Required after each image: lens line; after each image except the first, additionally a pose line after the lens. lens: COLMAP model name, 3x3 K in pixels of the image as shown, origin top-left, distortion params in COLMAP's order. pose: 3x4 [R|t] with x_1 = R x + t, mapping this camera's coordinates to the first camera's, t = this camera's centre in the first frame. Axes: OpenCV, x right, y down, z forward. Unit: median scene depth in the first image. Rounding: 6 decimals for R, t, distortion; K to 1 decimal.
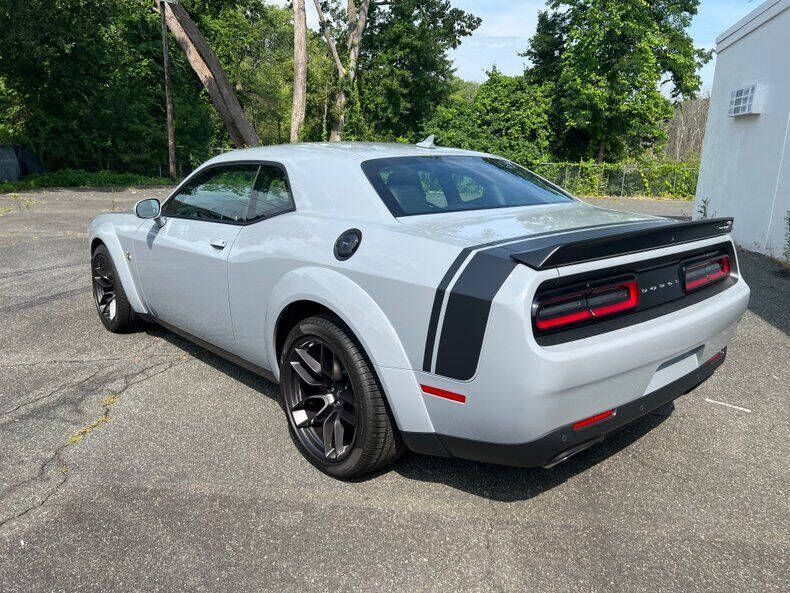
lens RADIAL K [[595.8, 0, 398.0], [0, 595.8, 296.7], [0, 0, 1]] dist [0.048398, -0.051368]
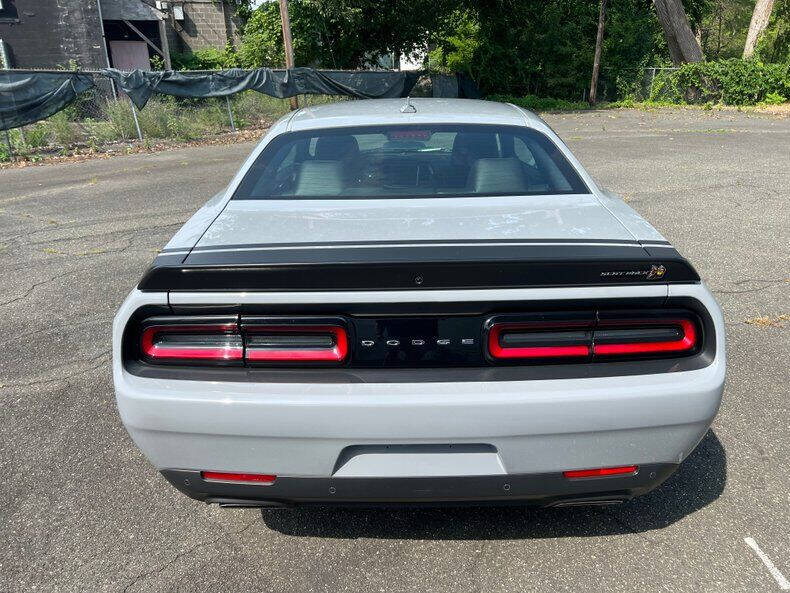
lens RADIAL K [[595.8, 0, 398.0], [0, 595.8, 296.7], [0, 0, 1]] dist [0.048398, -0.051368]
pose [[0.745530, 0.210200, -0.632456, 0.066228], [-0.129022, 0.976529, 0.172465, -0.014591], [0.653864, -0.046978, 0.755152, 0.036058]]
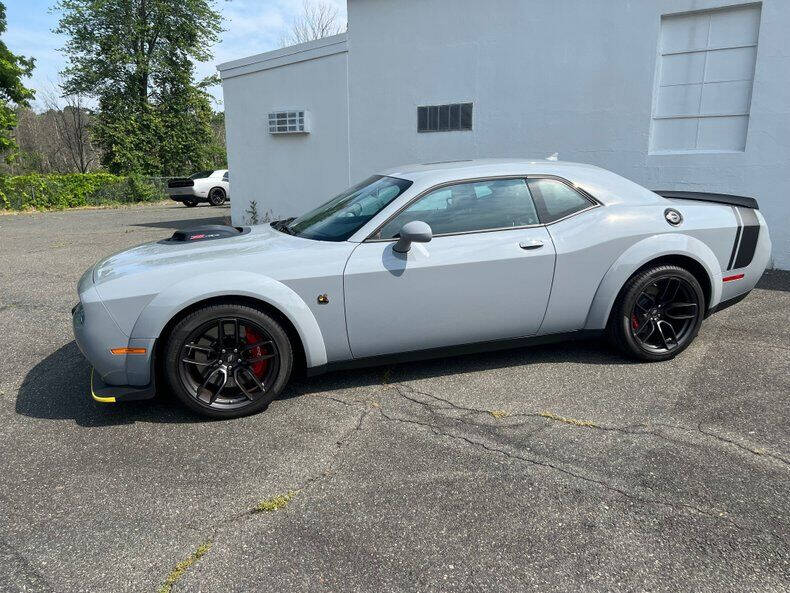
lens RADIAL K [[594.7, 0, 400.2], [0, 594.7, 299.0], [0, 0, 1]] dist [0.052499, -0.056644]
pose [[0.436986, -0.222142, 0.871605, -0.157541], [0.229986, 0.964406, 0.130489, -0.021232], [-0.869569, 0.143435, 0.472522, 0.071404]]
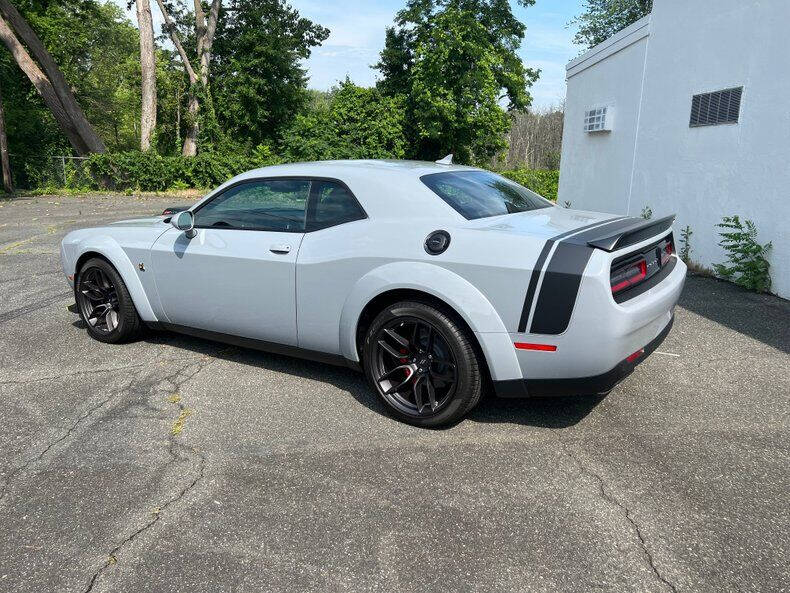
lens RADIAL K [[594.7, 0, 400.2], [0, 594.7, 299.0], [0, 0, 1]] dist [0.052499, -0.056644]
pose [[0.965943, -0.062182, 0.251172, -0.038919], [0.063966, 0.997951, 0.001061, 0.002146], [-0.250724, 0.015041, 0.967942, -0.017283]]
